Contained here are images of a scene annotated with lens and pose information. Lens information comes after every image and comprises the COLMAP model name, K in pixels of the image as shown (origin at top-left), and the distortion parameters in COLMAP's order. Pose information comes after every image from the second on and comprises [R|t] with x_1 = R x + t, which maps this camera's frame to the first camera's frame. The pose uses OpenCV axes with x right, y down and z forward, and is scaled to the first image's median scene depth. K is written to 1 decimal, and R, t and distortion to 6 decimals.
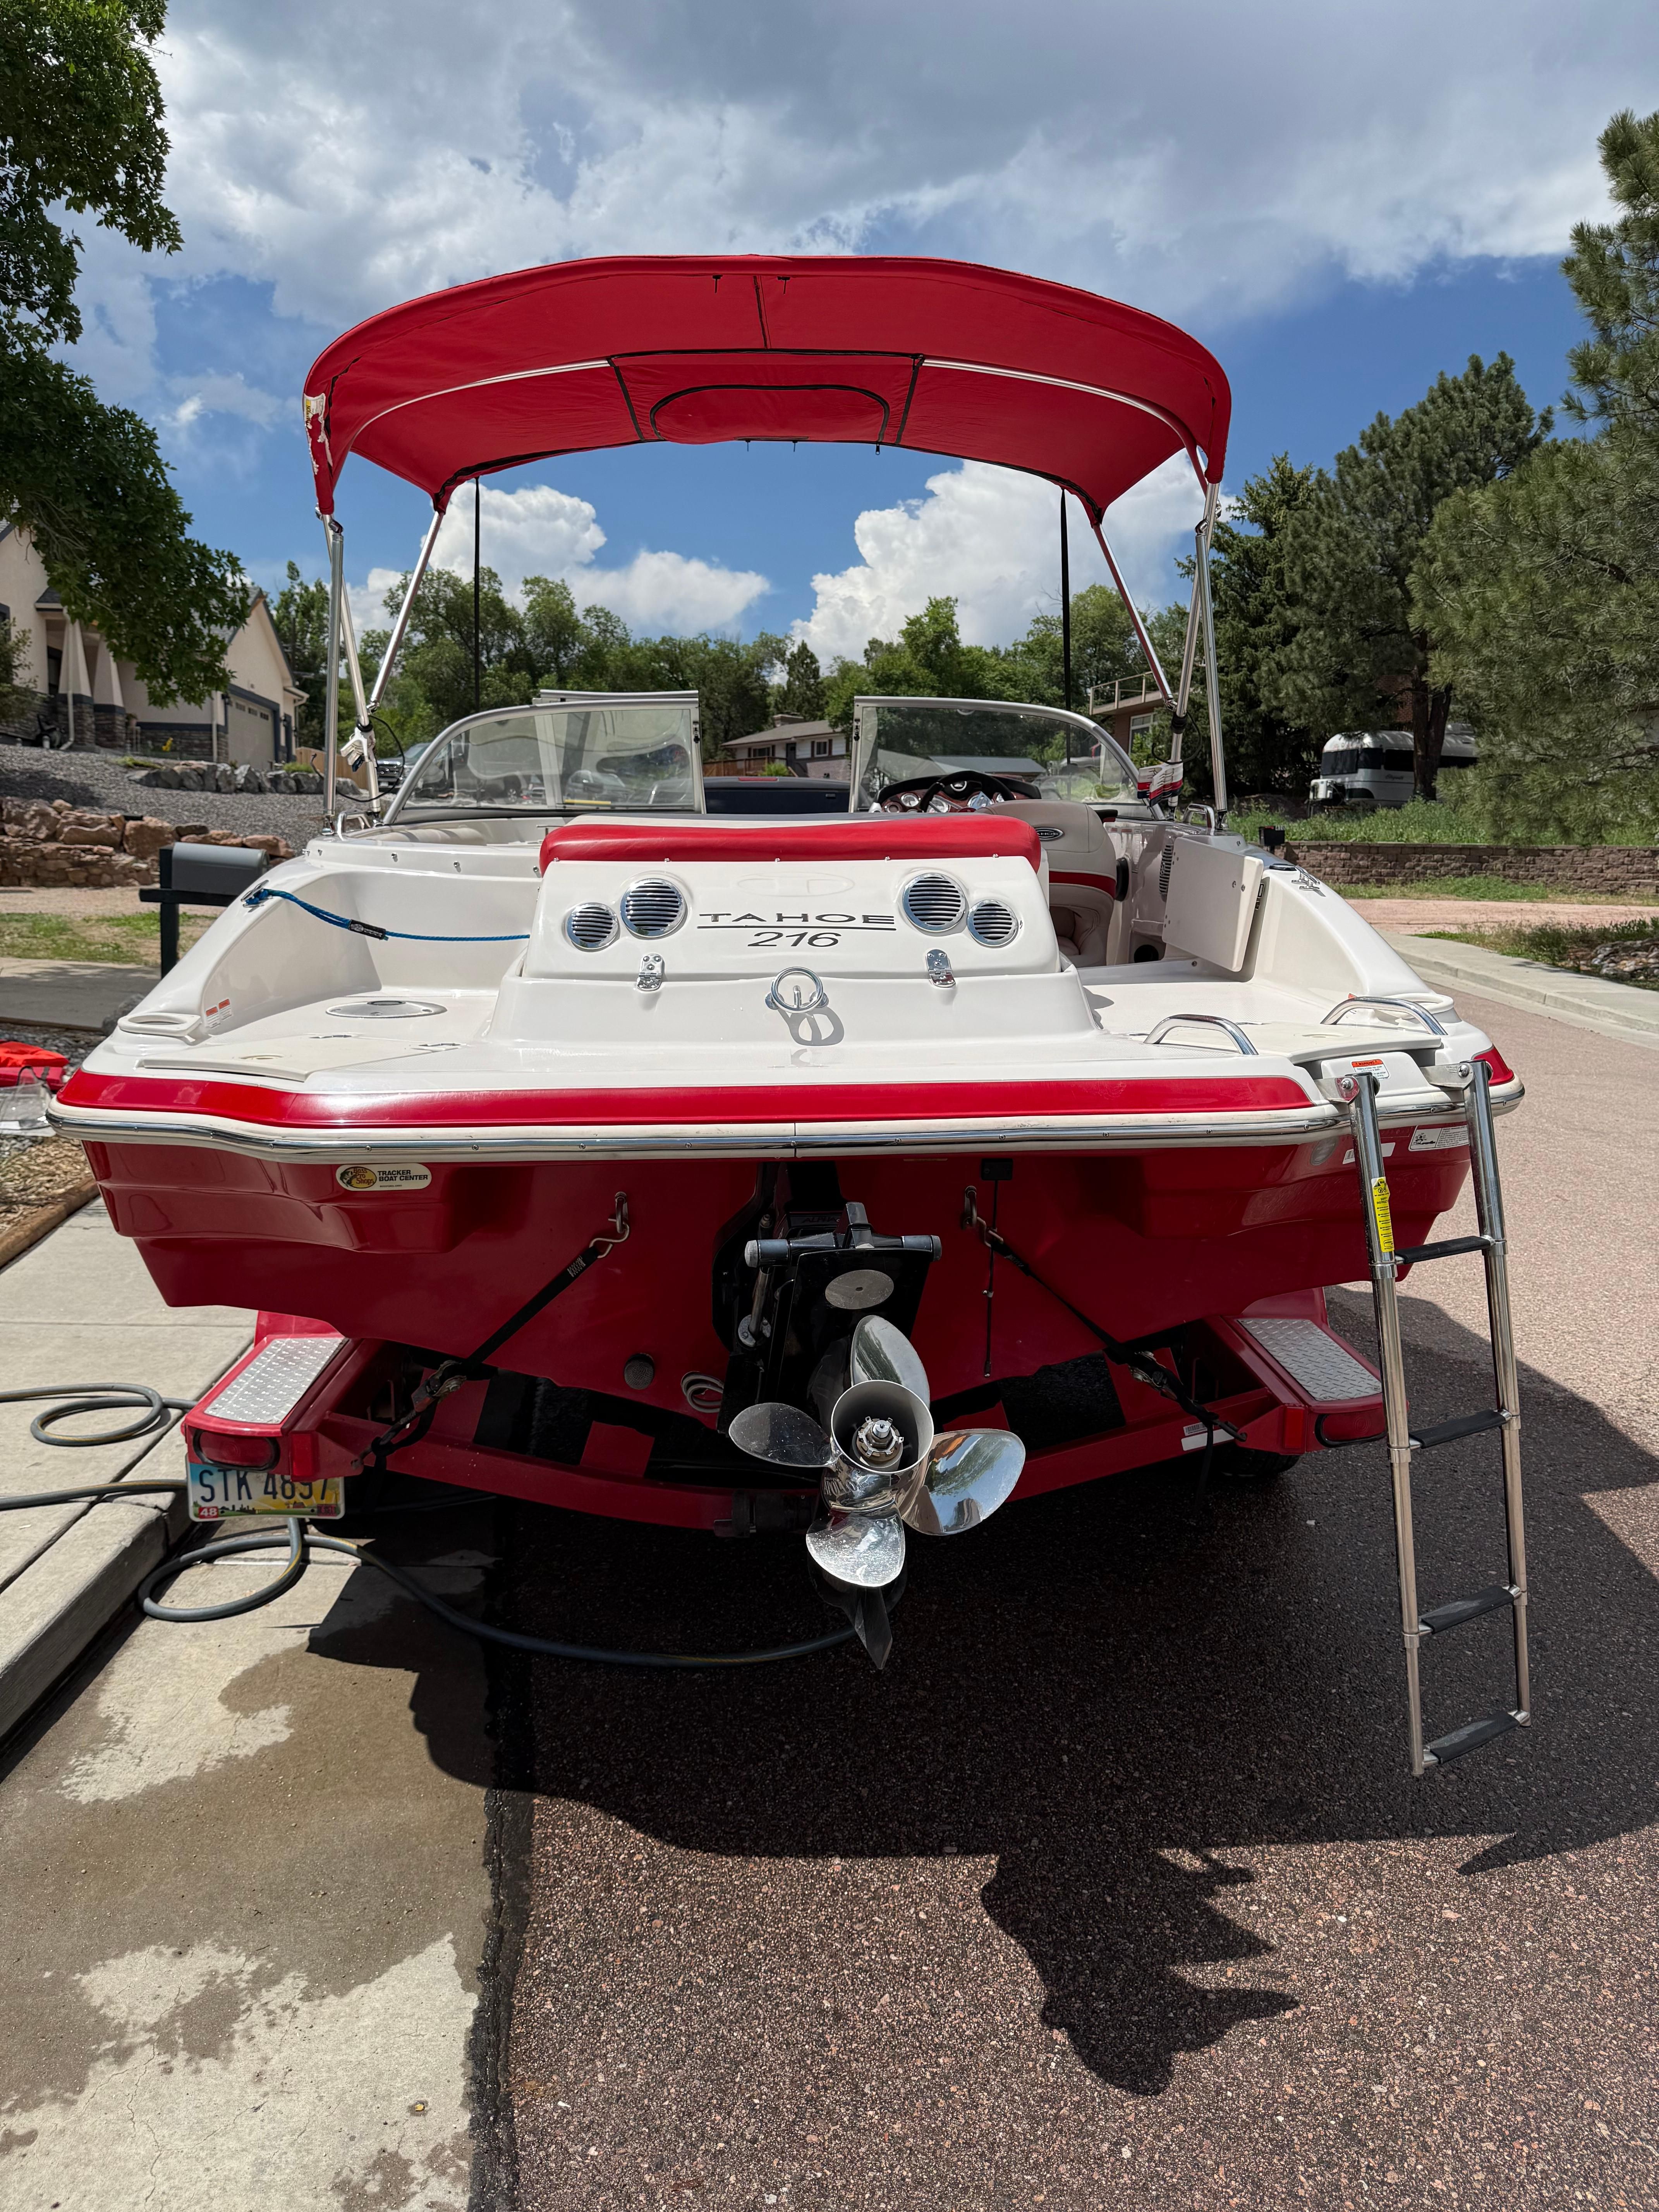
lens RADIAL K [[1550.3, 0, 829.5], [0, 1550.3, 1106.0], [0, 0, 1]] dist [0.041263, -0.069739]
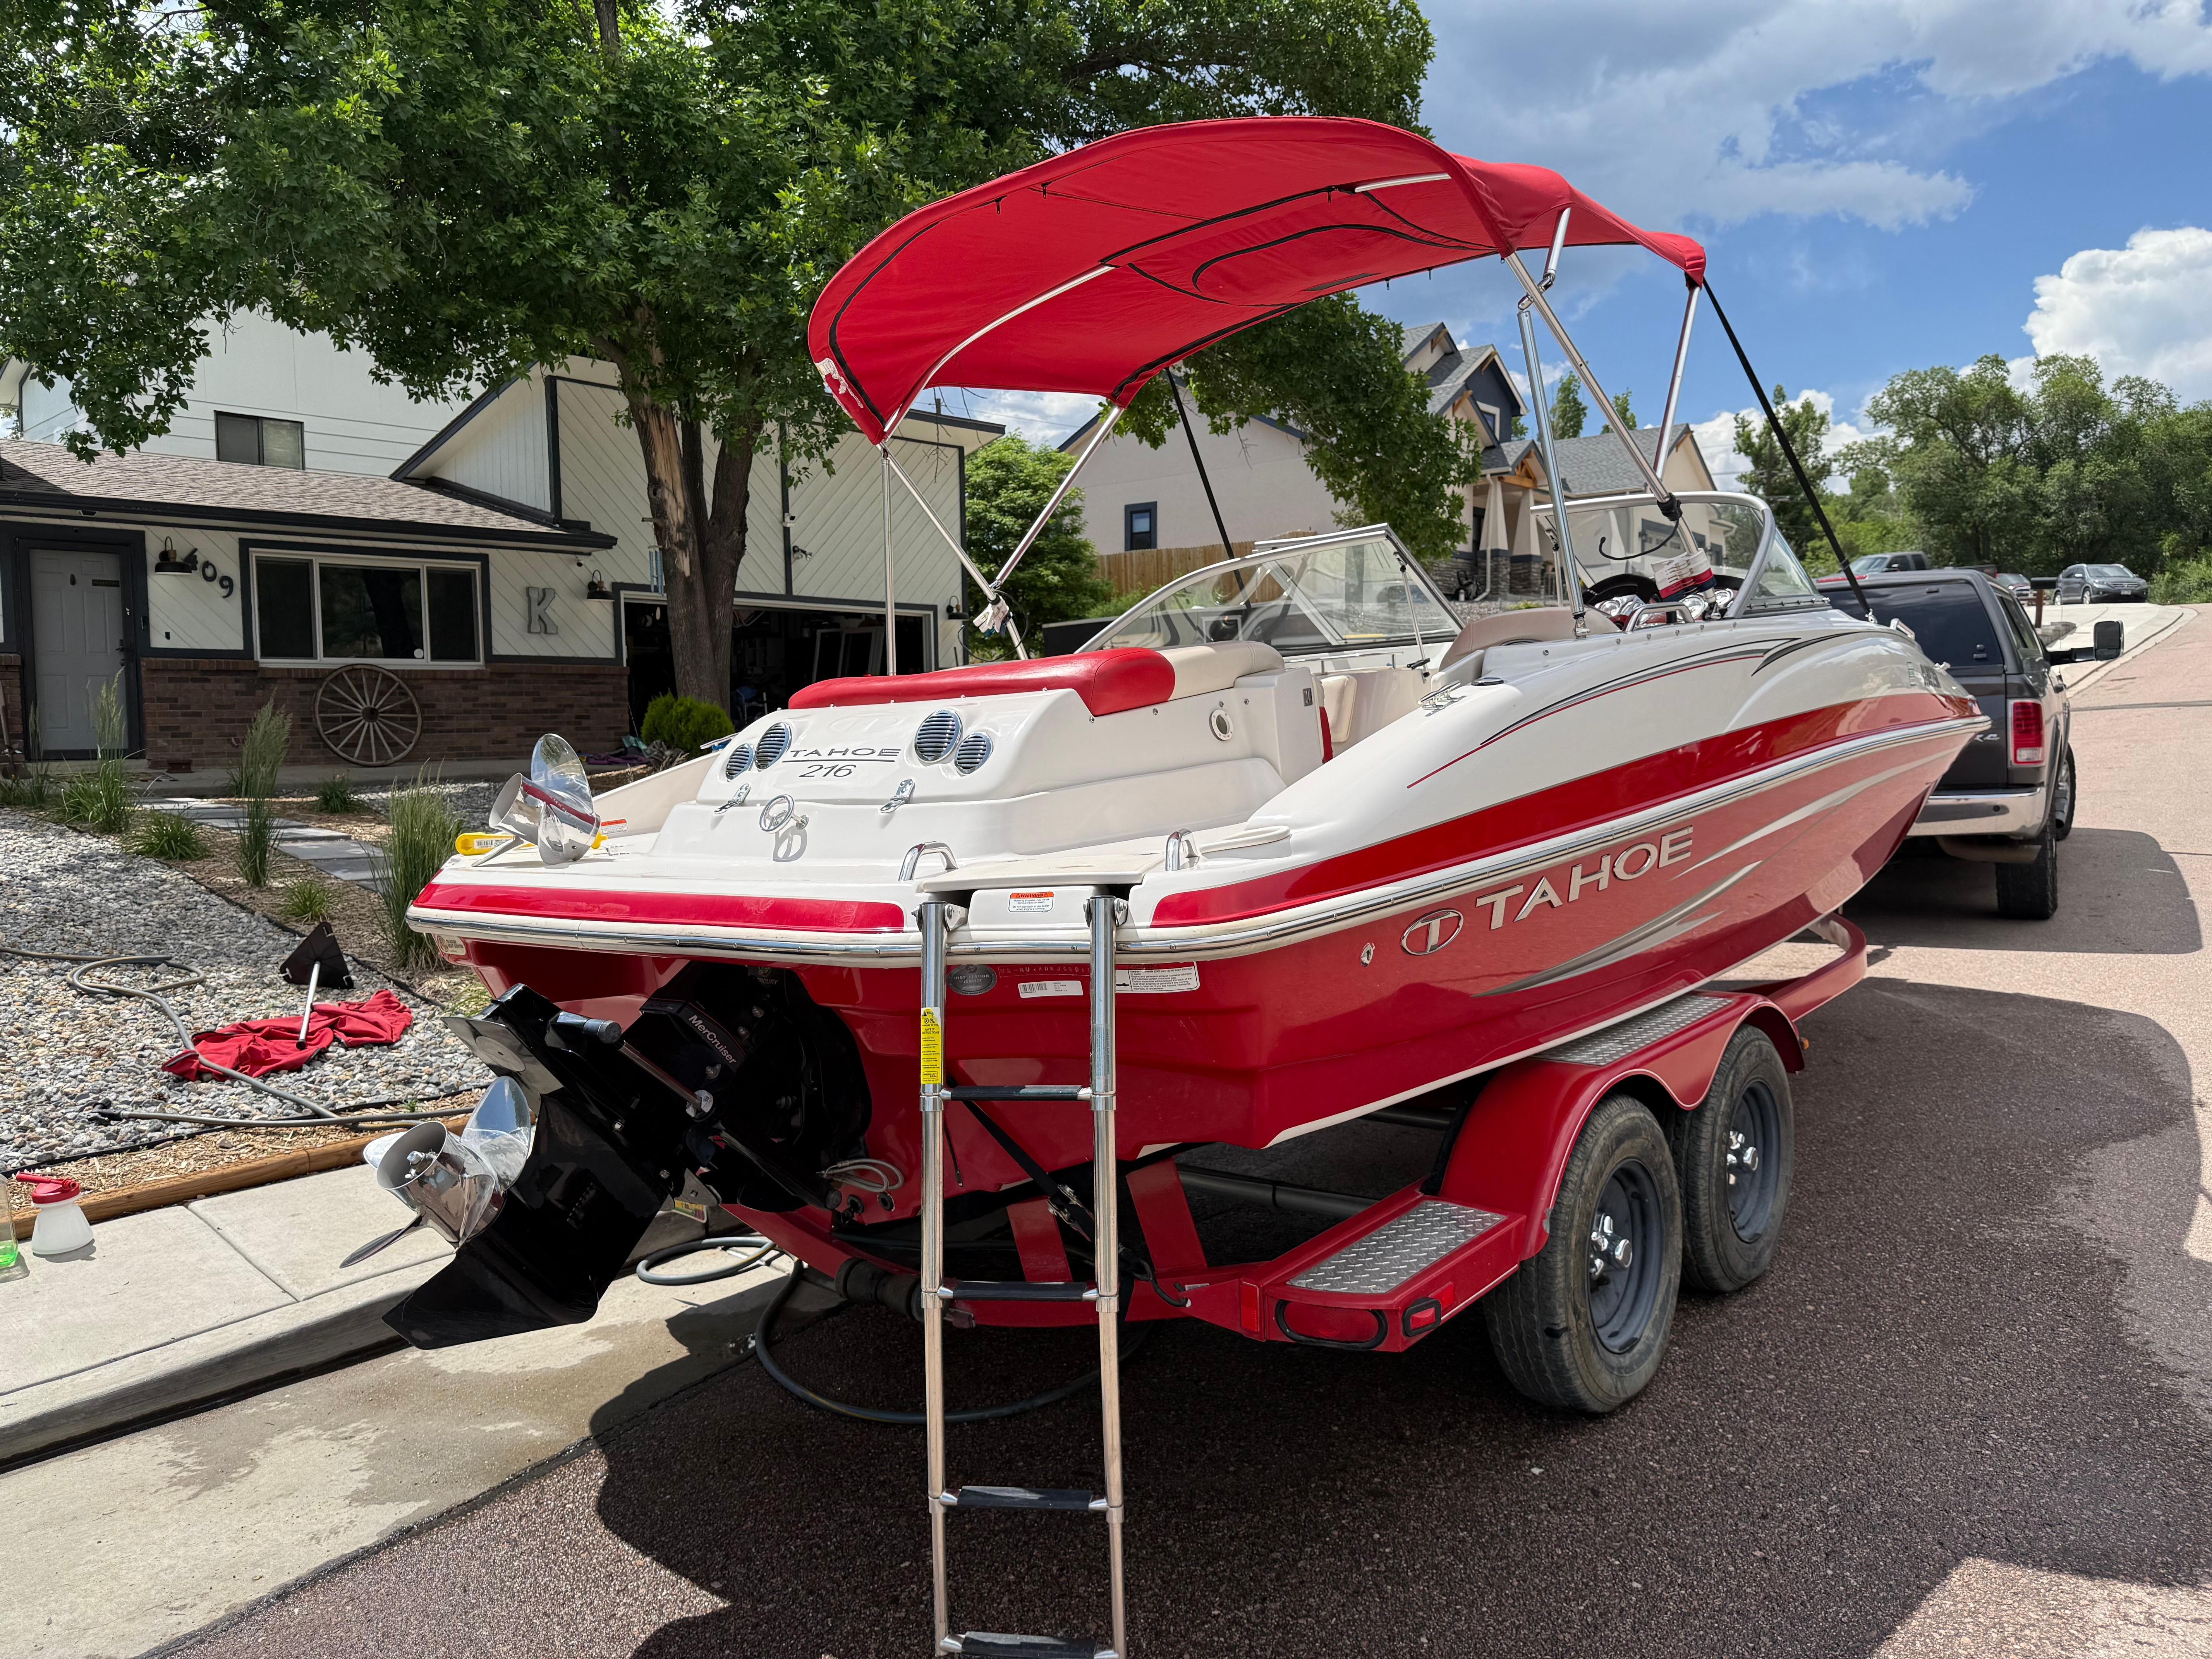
lens RADIAL K [[1550.3, 0, 1106.0], [0, 1550.3, 829.5], [0, 0, 1]] dist [0.041263, -0.069739]
pose [[0.739403, 0.012537, -0.673147, 1.030390], [-0.057460, 0.997354, -0.044540, -0.028055], [0.670807, 0.071612, 0.738166, 0.328886]]
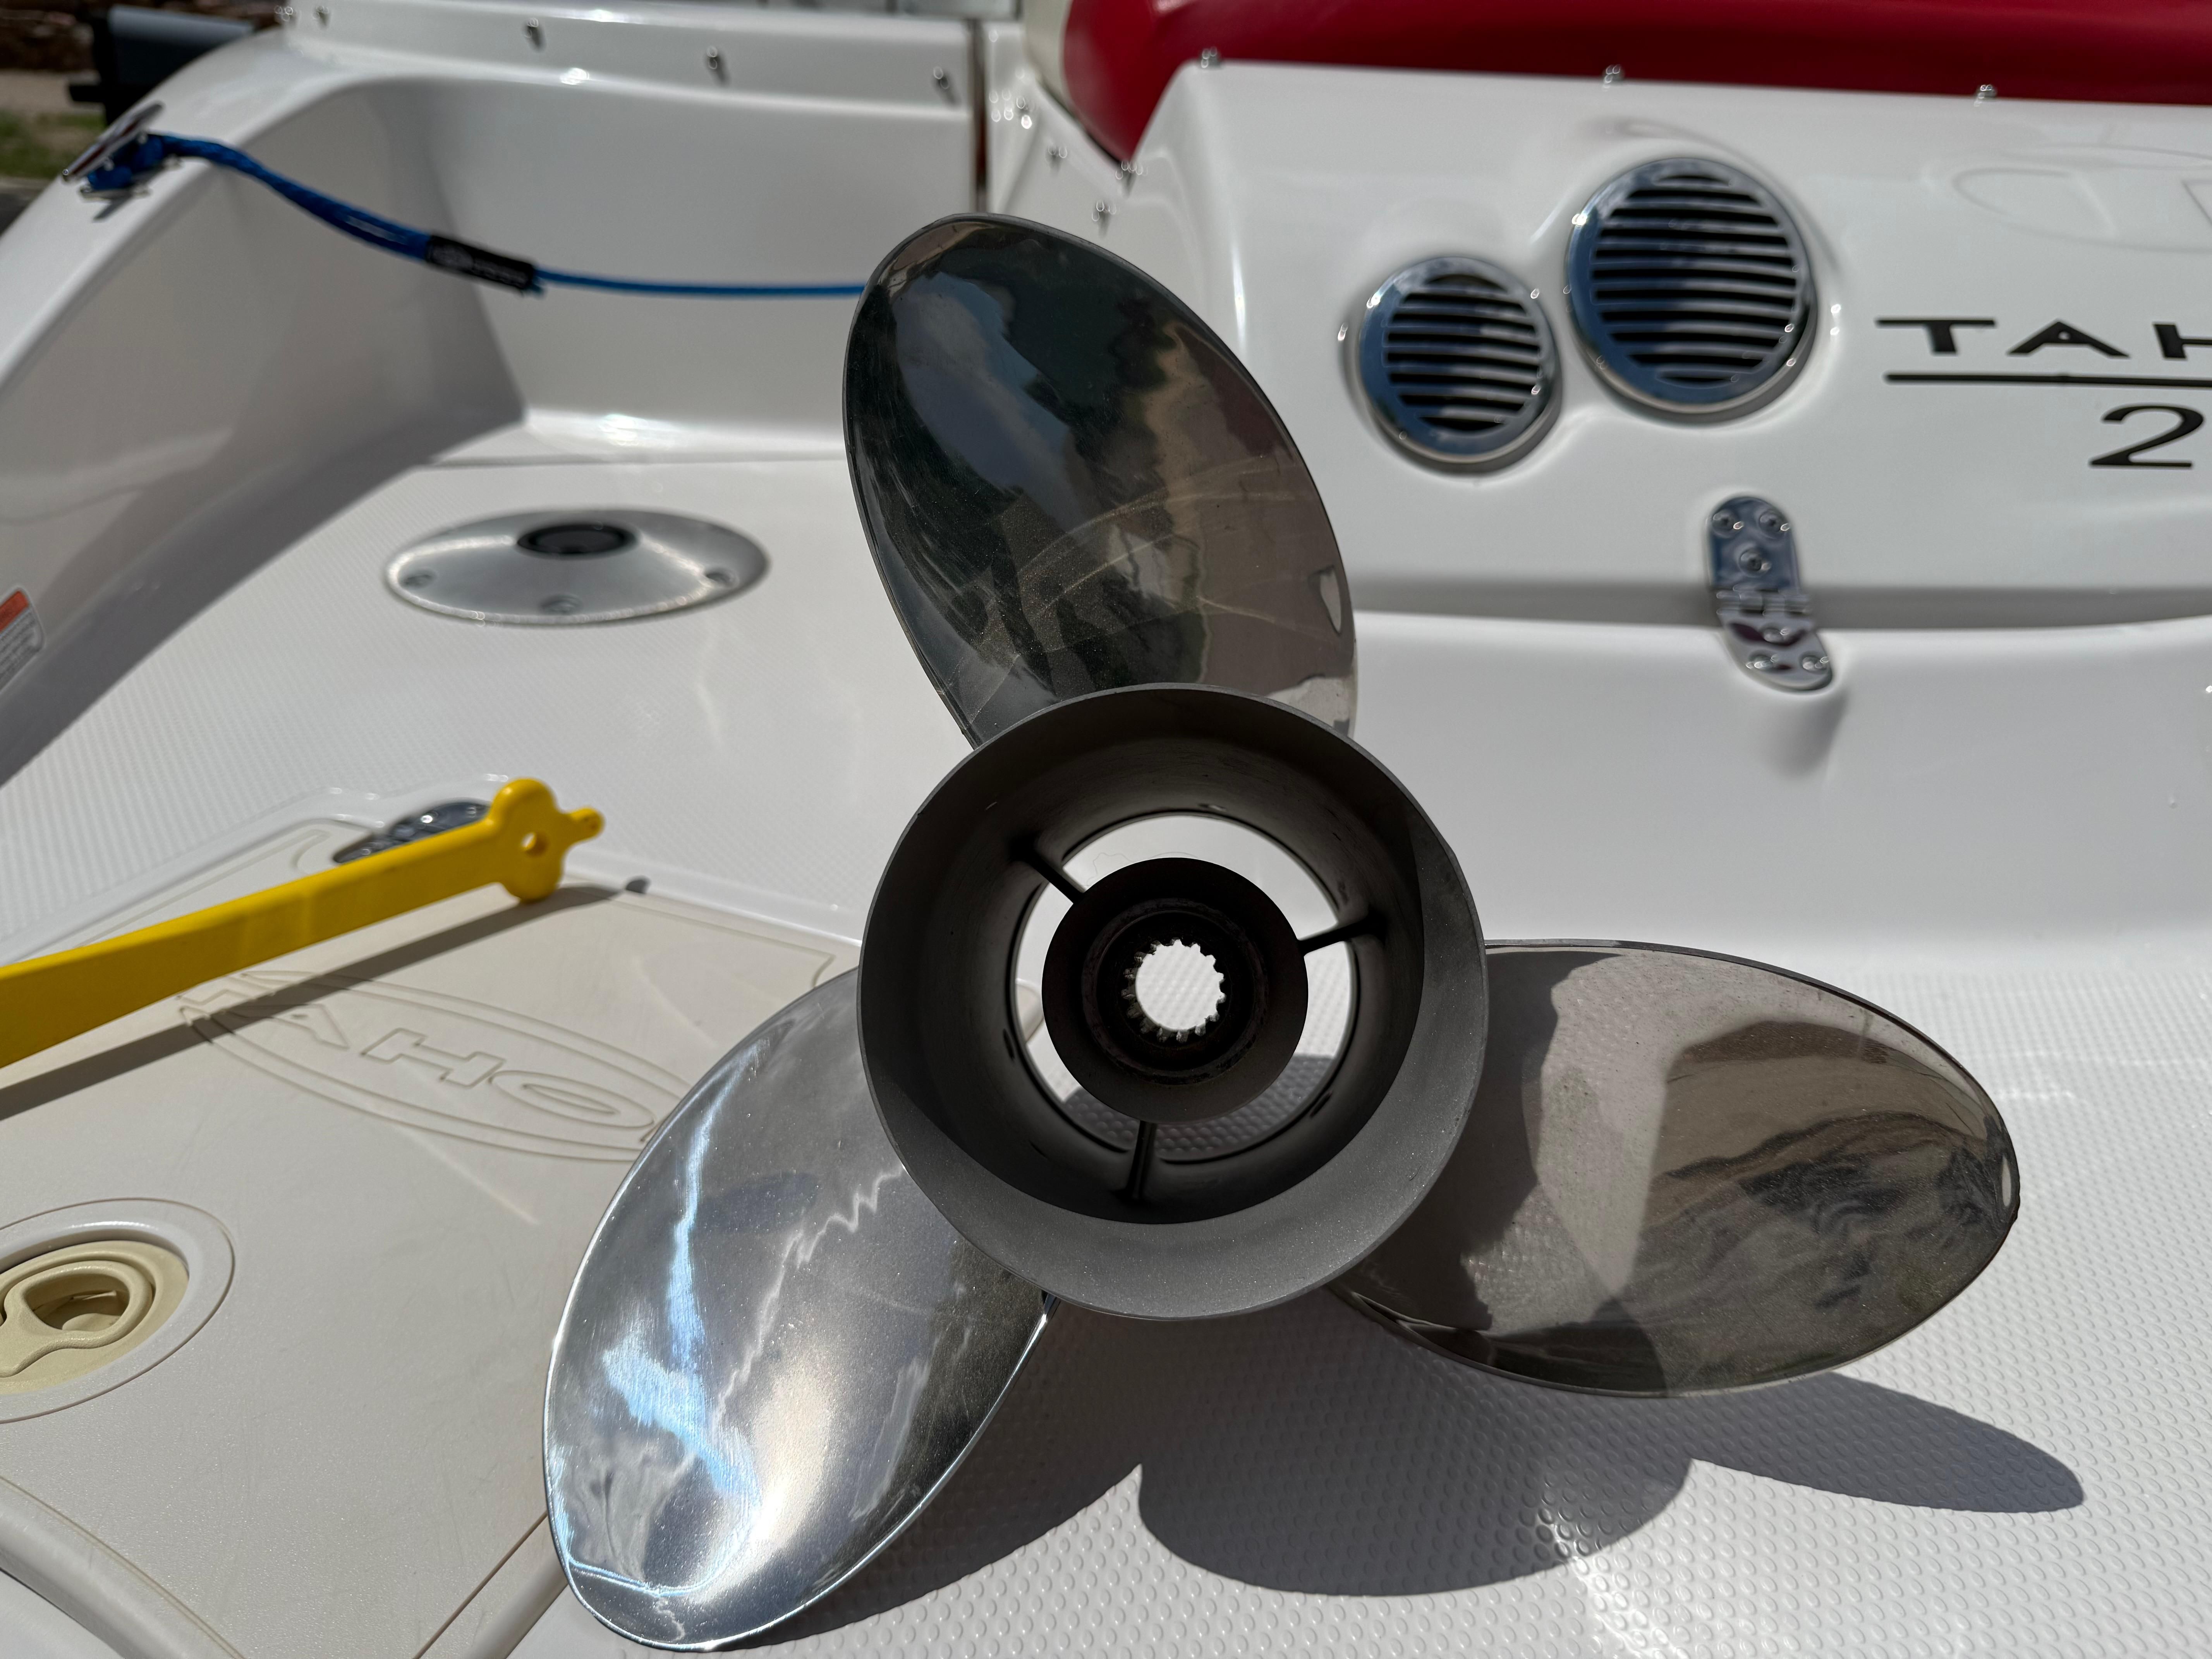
lens RADIAL K [[1550.3, 0, 1106.0], [0, 1550.3, 829.5], [0, 0, 1]] dist [0.041263, -0.069739]
pose [[0.994539, -0.019462, 0.102538, -0.274547], [-0.012152, 0.954183, 0.298977, -0.137278], [-0.103658, -0.298590, 0.948735, 0.861248]]
